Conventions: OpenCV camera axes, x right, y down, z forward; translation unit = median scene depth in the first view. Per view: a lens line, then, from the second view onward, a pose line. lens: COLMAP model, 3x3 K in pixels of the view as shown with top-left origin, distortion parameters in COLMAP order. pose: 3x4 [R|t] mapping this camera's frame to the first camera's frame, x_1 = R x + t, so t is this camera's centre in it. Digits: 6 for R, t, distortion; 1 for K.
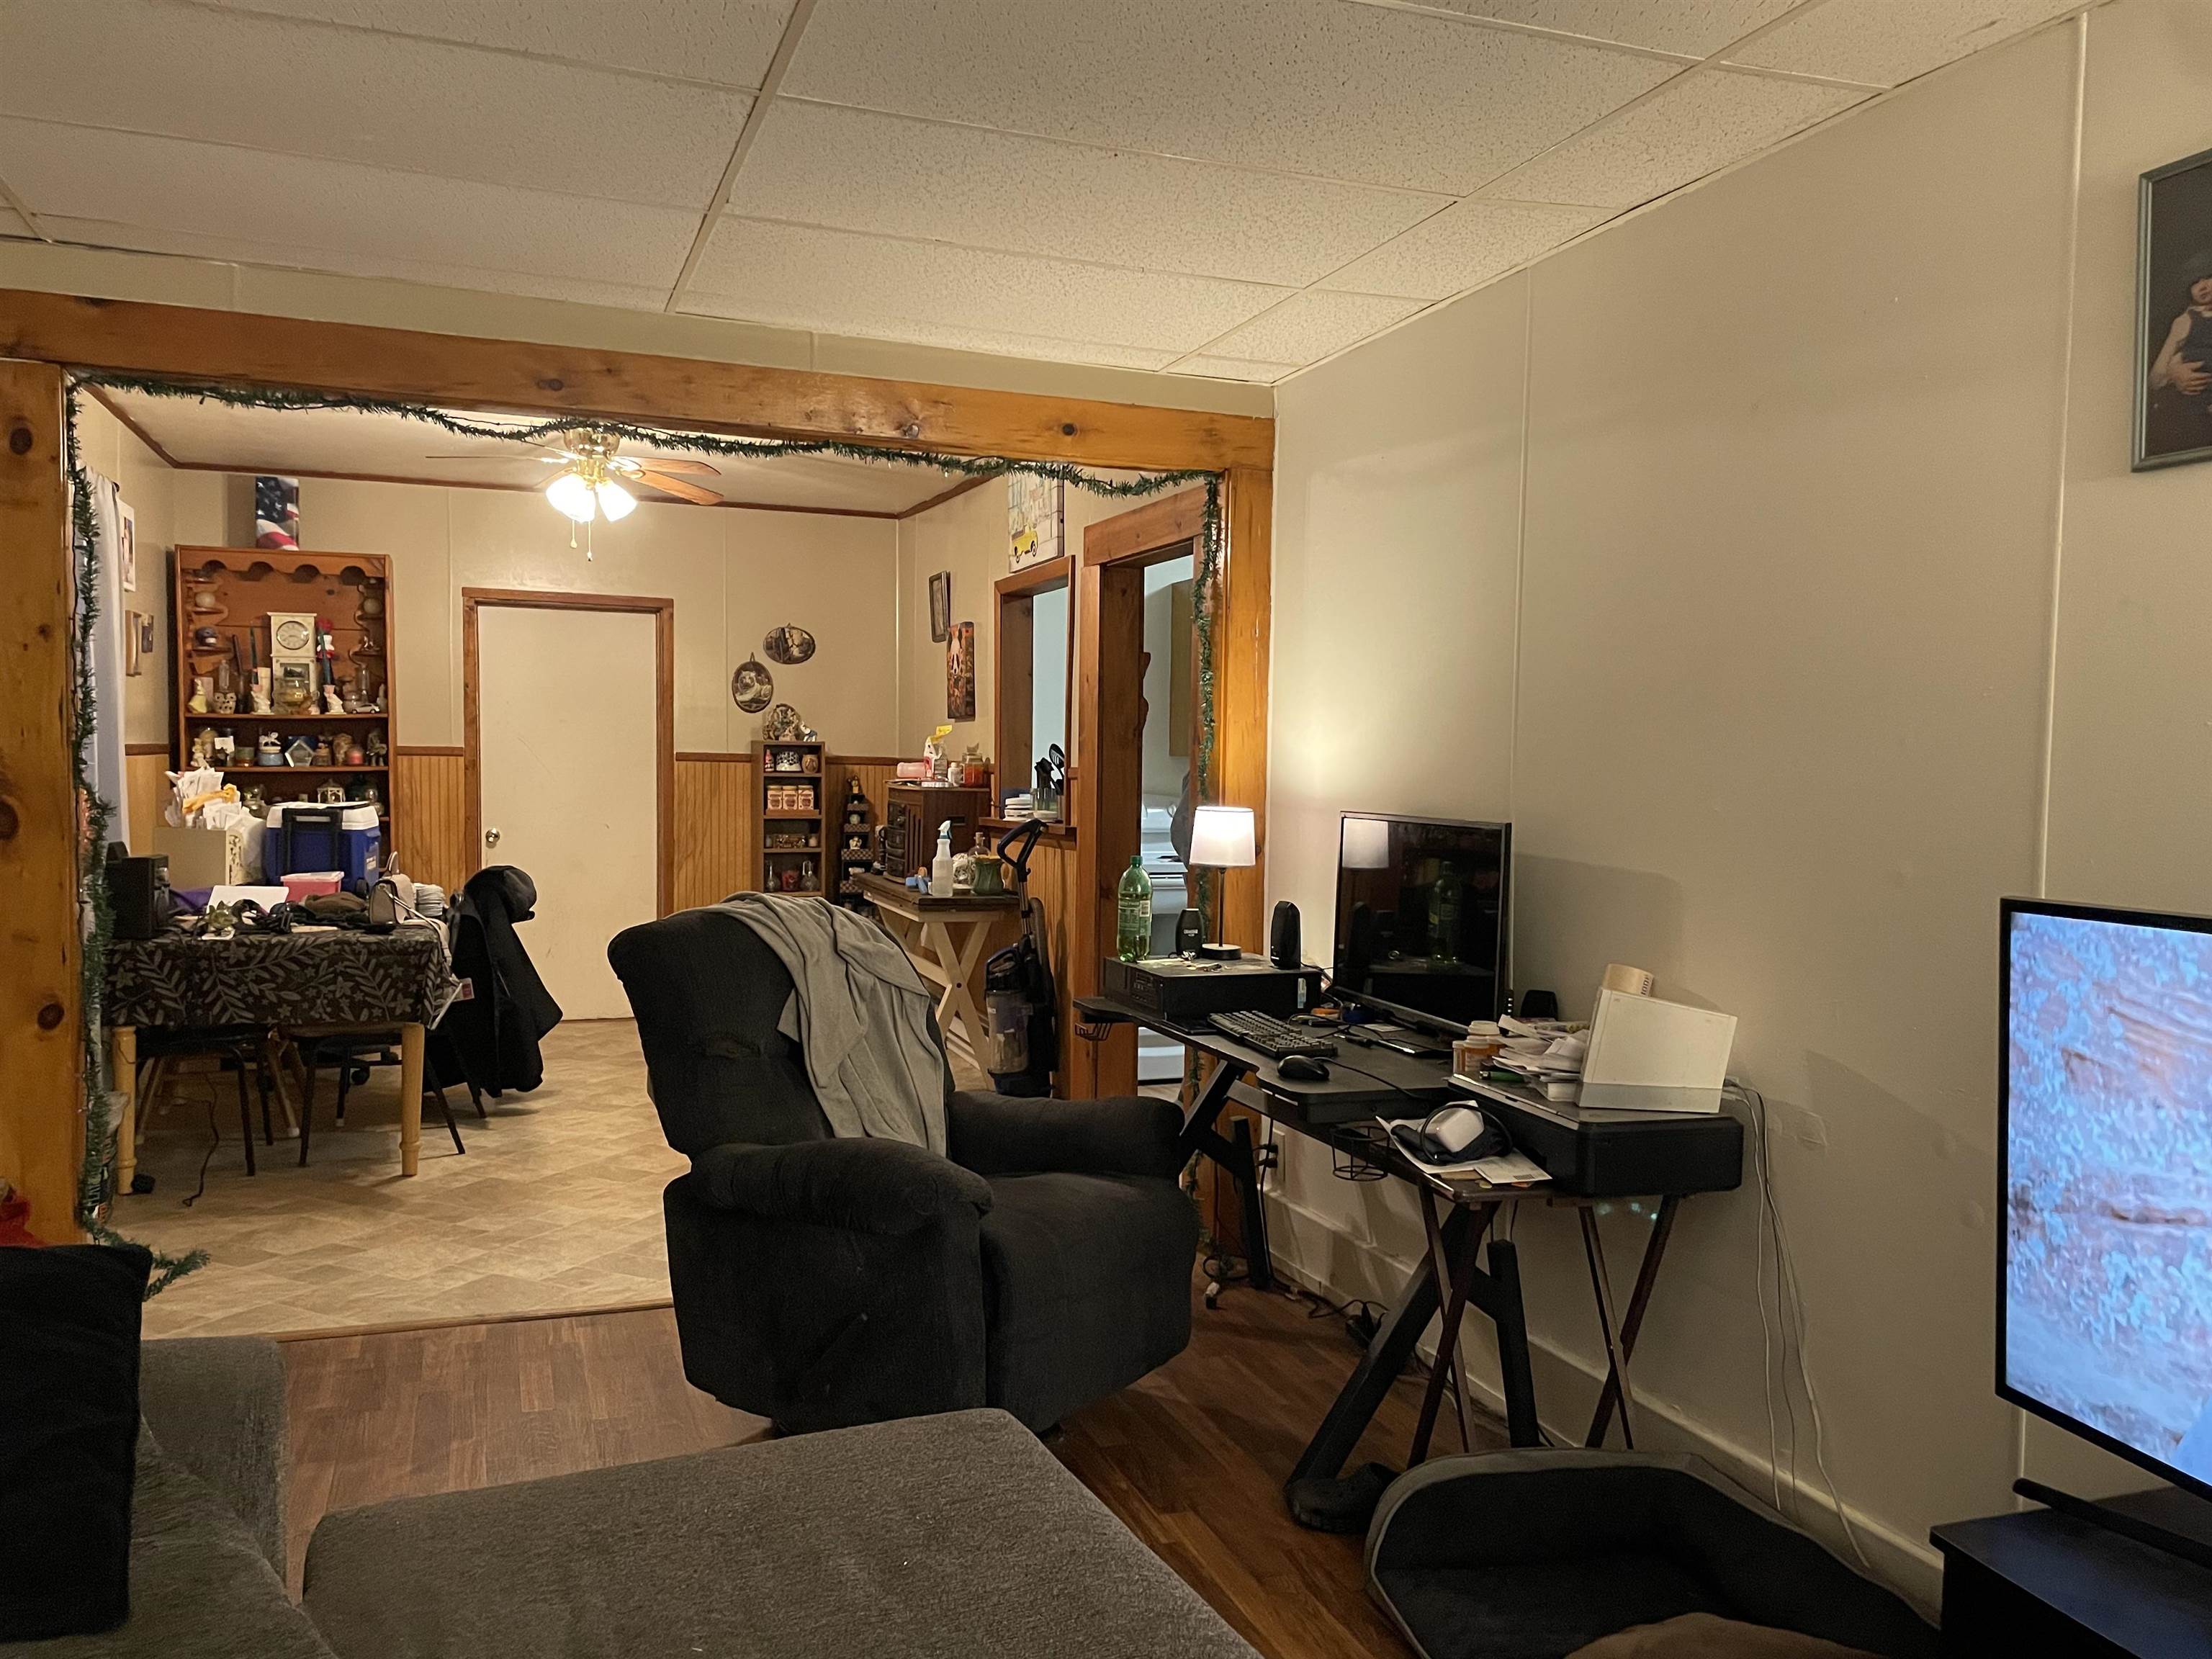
lens RADIAL K [[1660.5, 0, 1109.3], [0, 1660.5, 849.0], [0, 0, 1]] dist [0.076980, -0.106565]
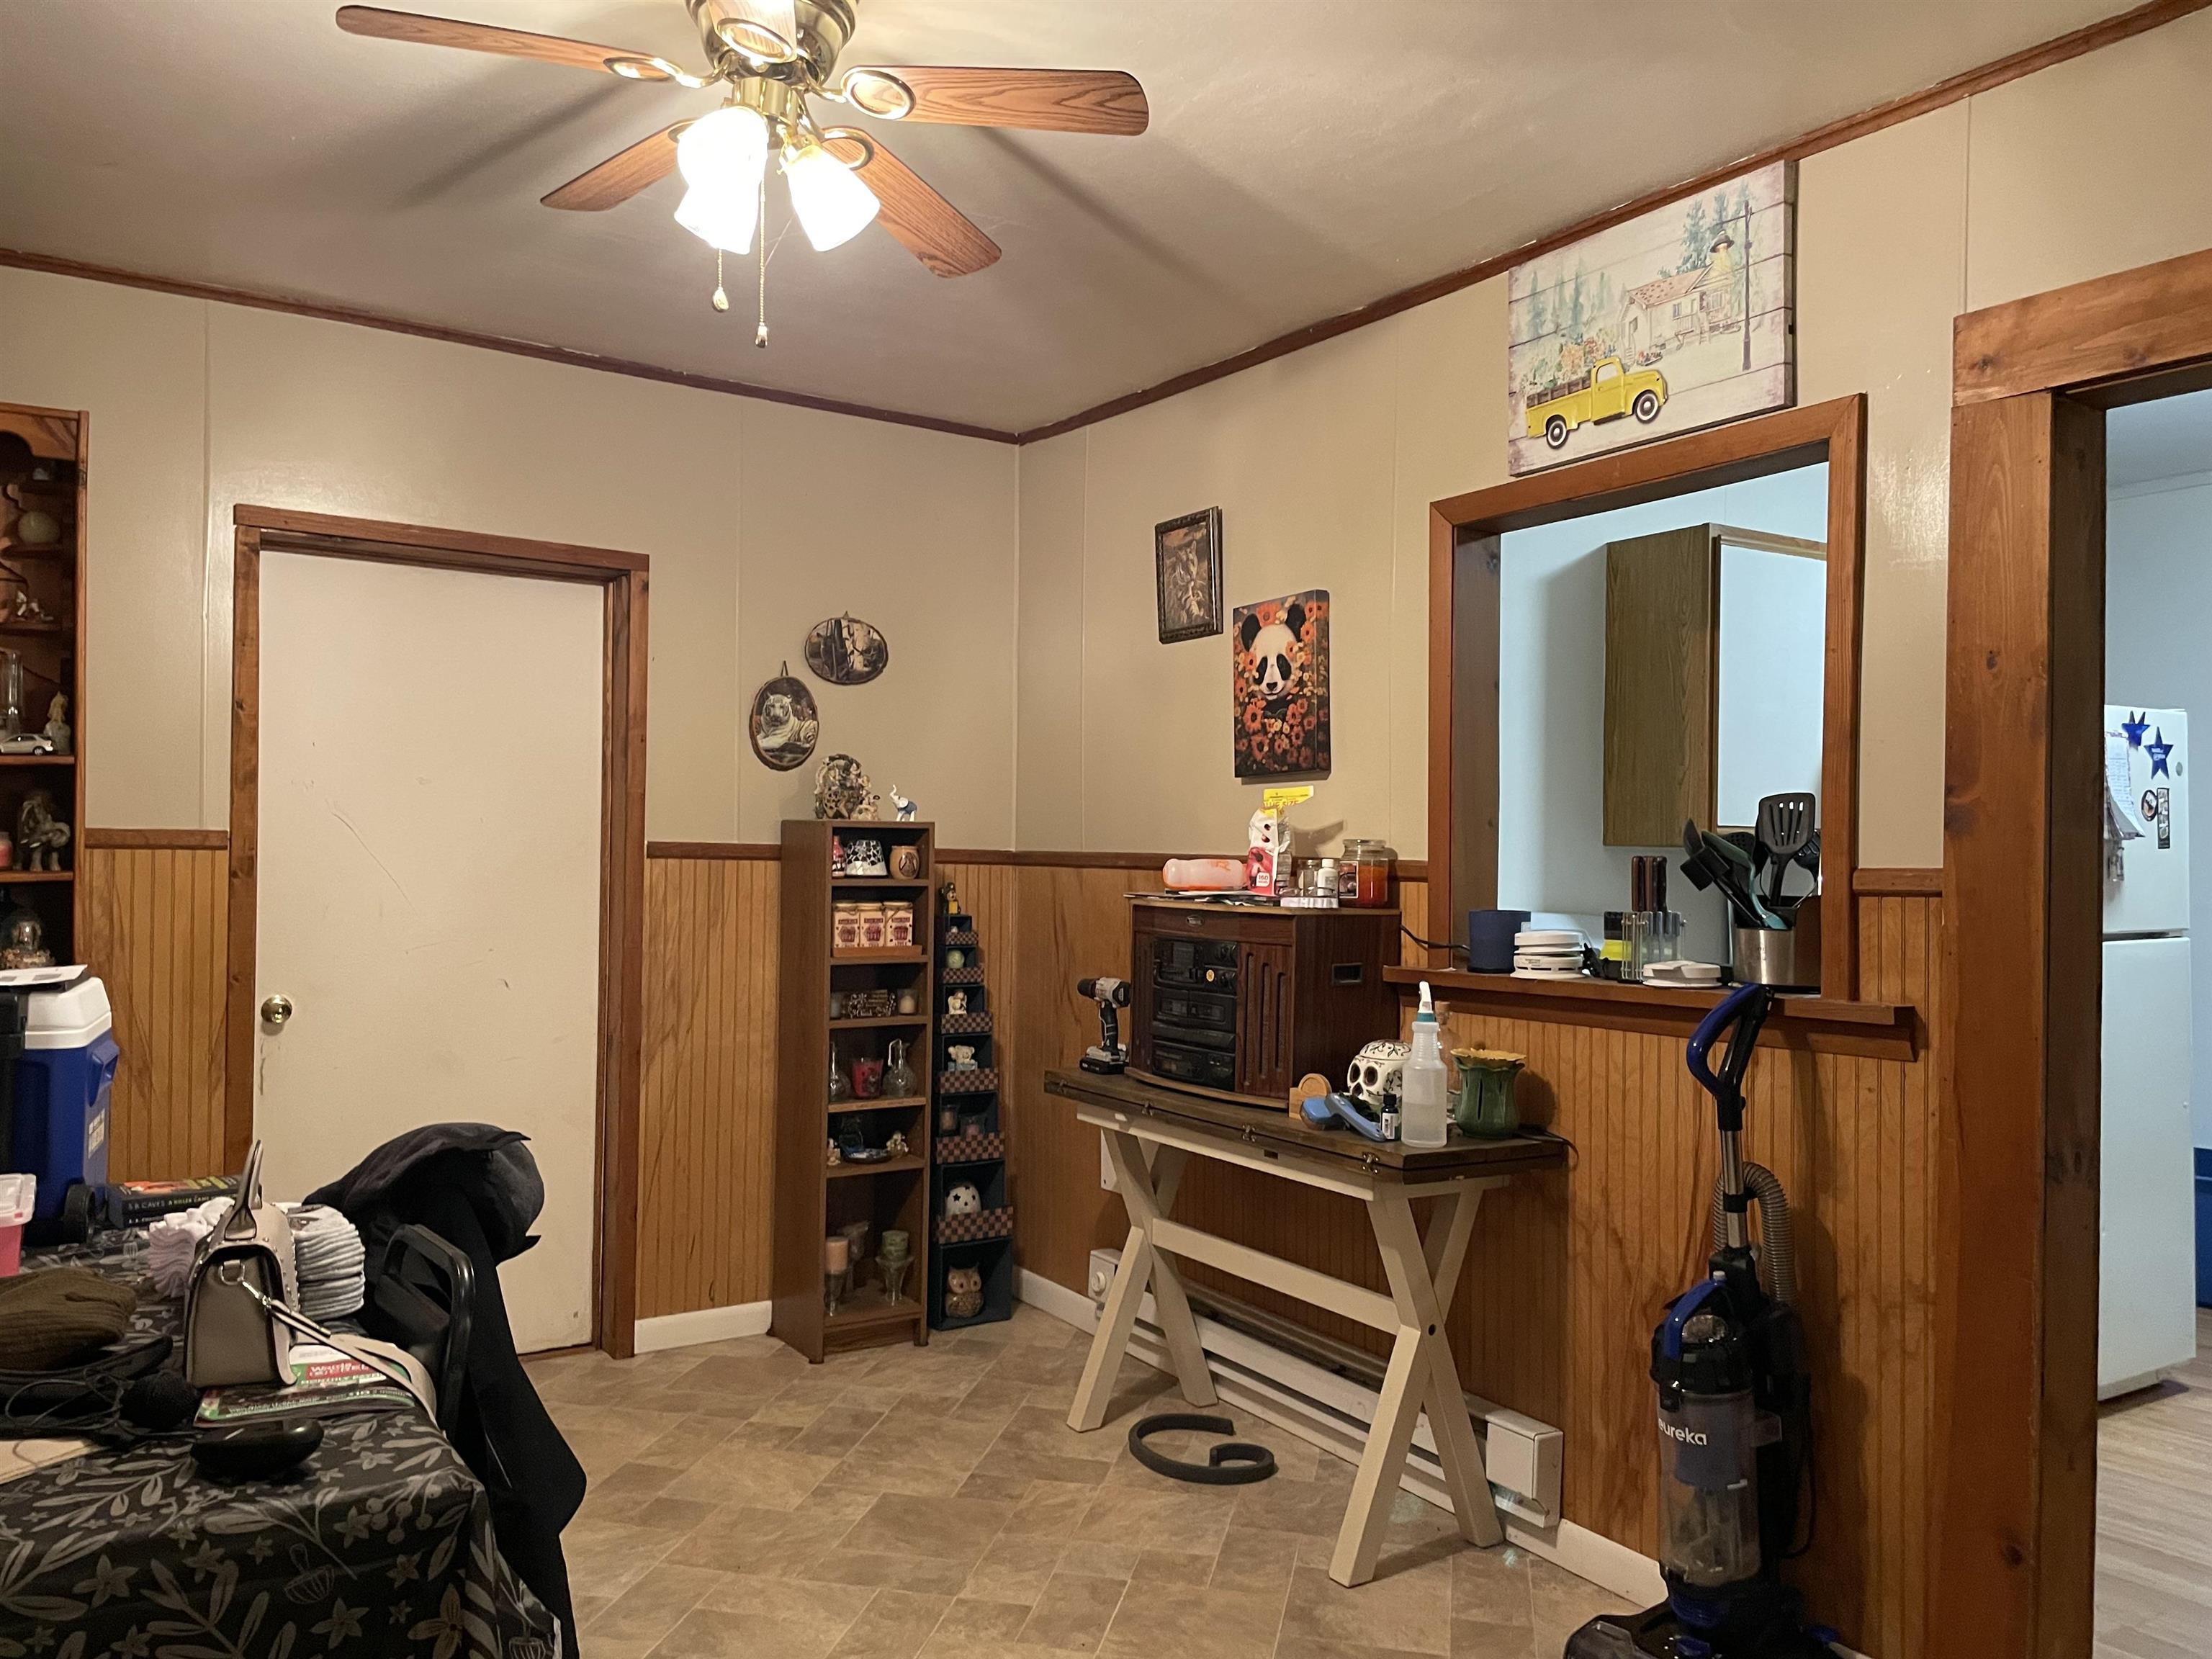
lens RADIAL K [[1660.5, 0, 1111.0], [0, 1660.5, 850.1], [0, 0, 1]] dist [0.076980, -0.106565]
pose [[0.974845, -0.000736, 0.222881, -0.261471], [0.013636, 0.998318, -0.056347, -0.025989], [-0.222465, 0.057969, 0.973216, 0.501255]]
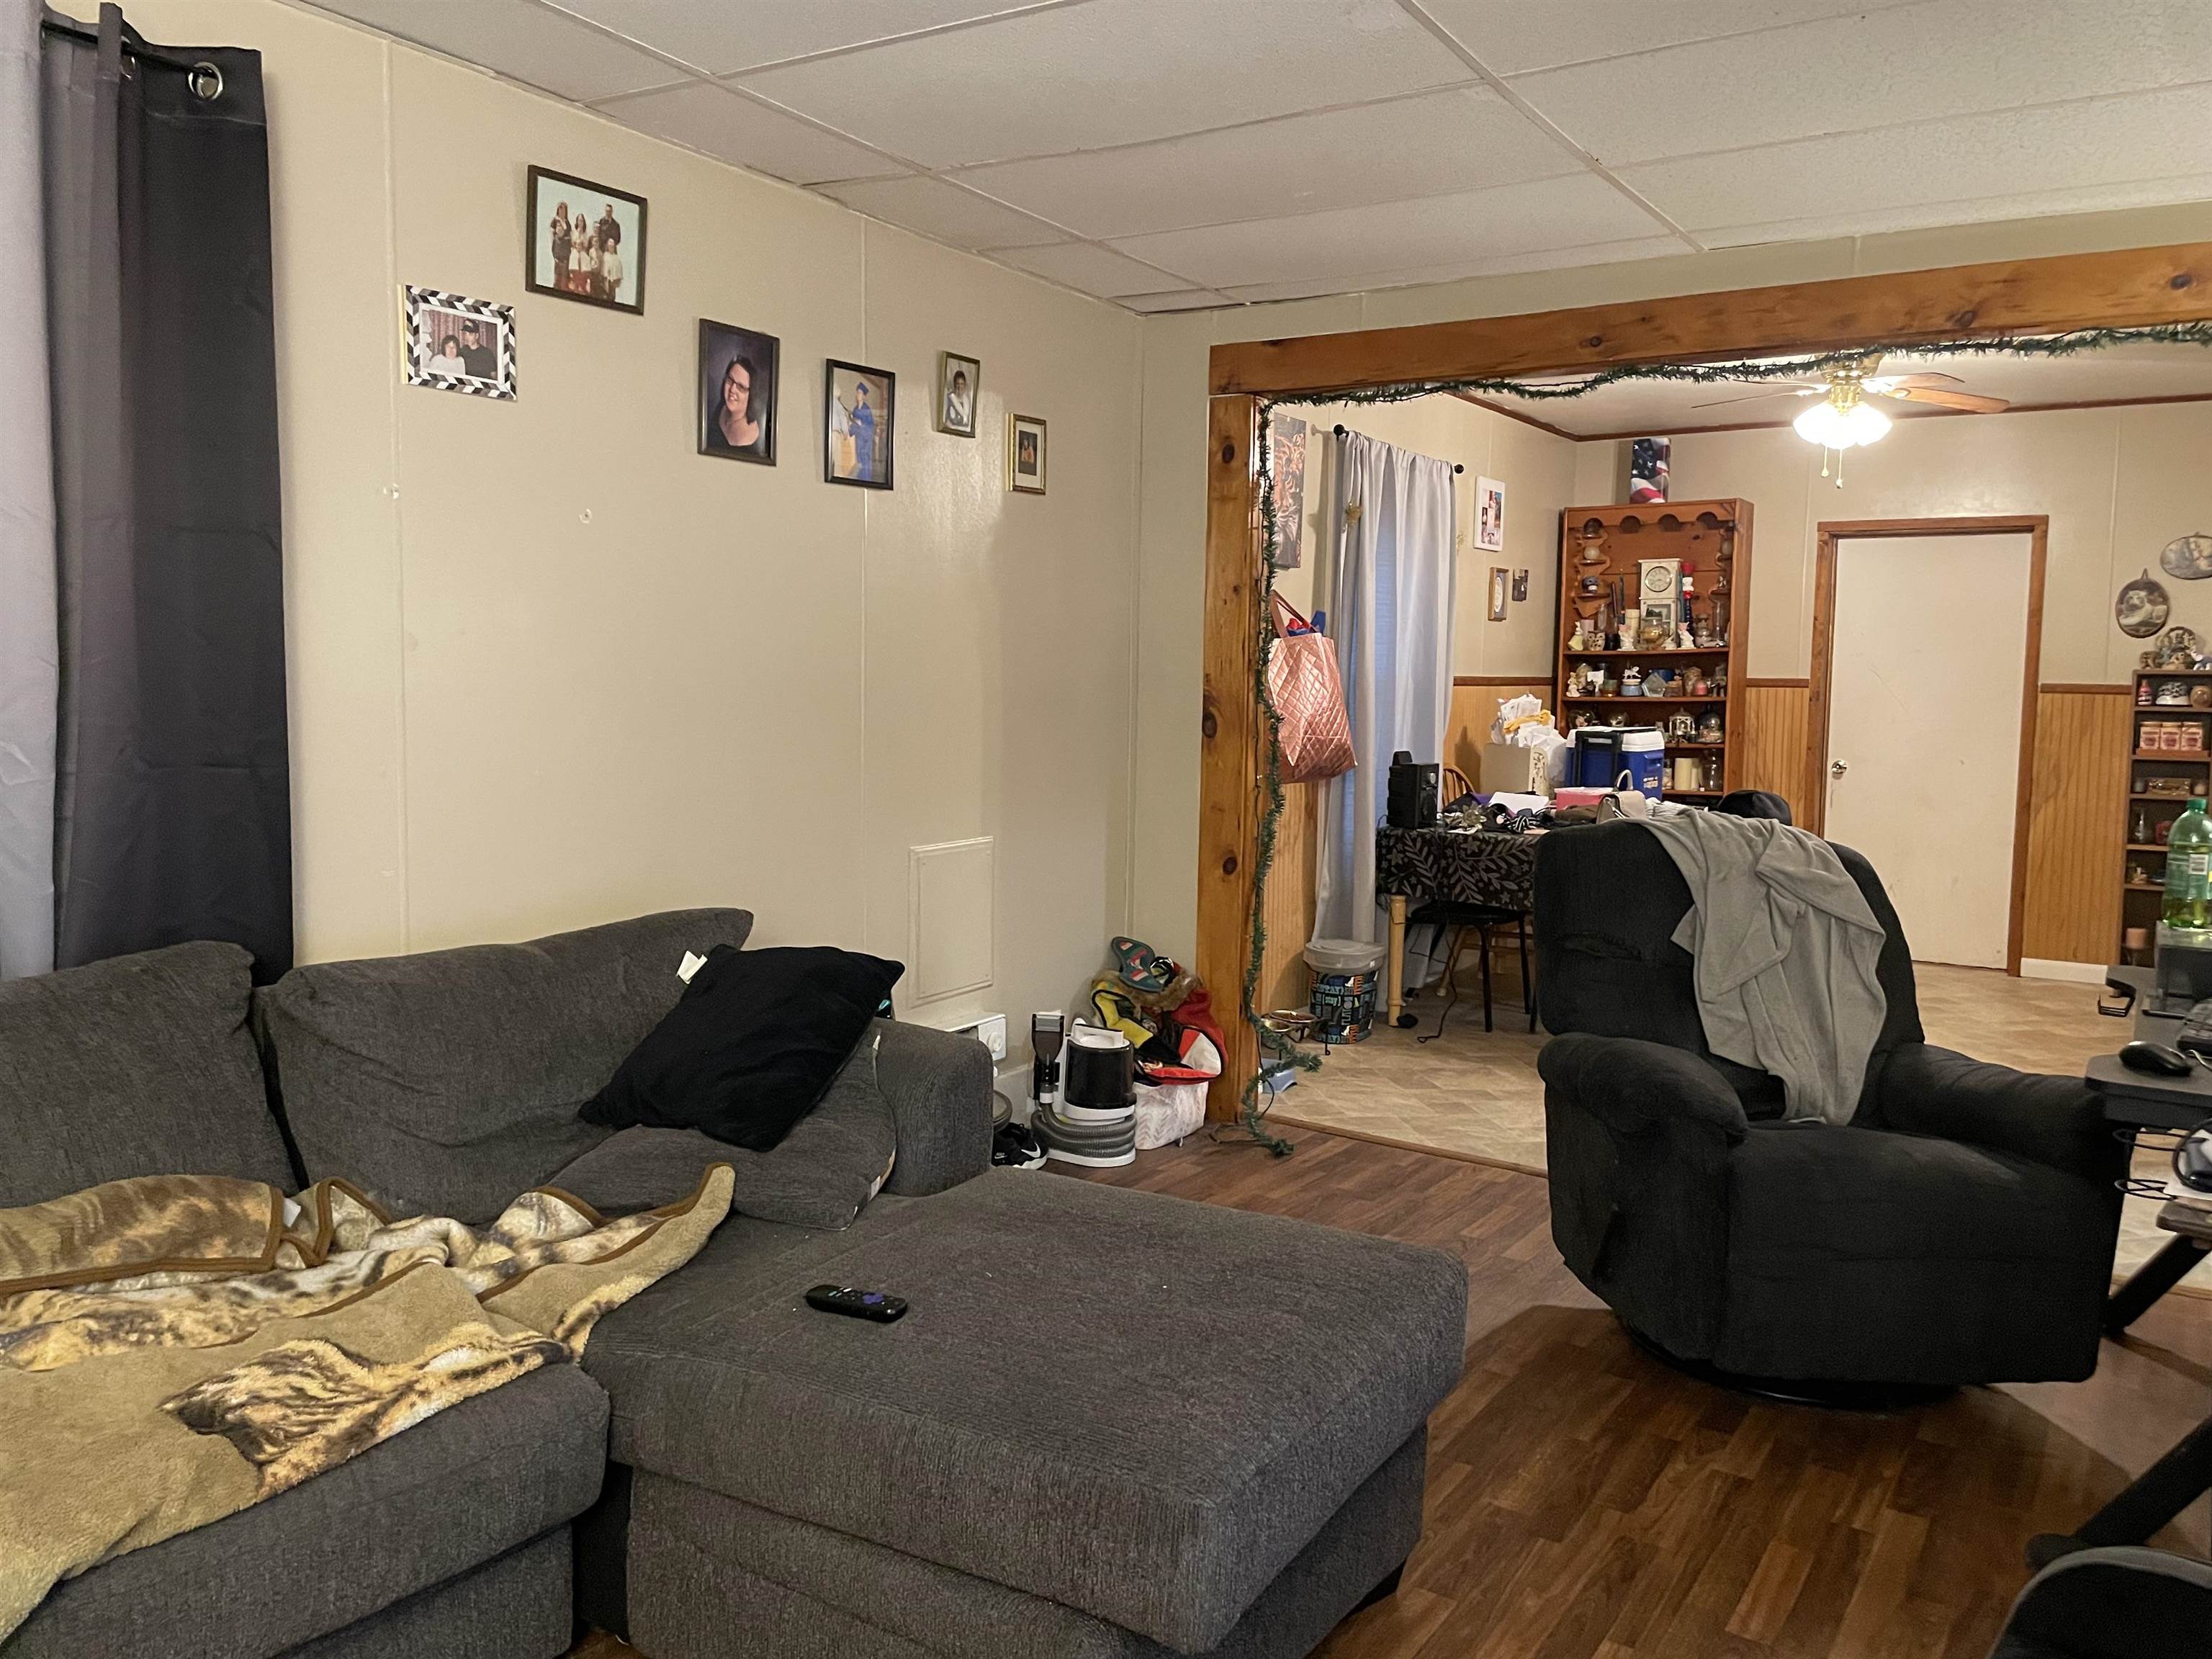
lens RADIAL K [[1660.5, 0, 1093.9], [0, 1660.5, 812.6], [0, 0, 1]] dist [0.076980, -0.106565]
pose [[0.586746, 0.061289, -0.807448, 0.204795], [-0.051132, 0.997946, 0.038593, 0.003846], [0.808155, 0.018642, 0.588675, 0.046603]]
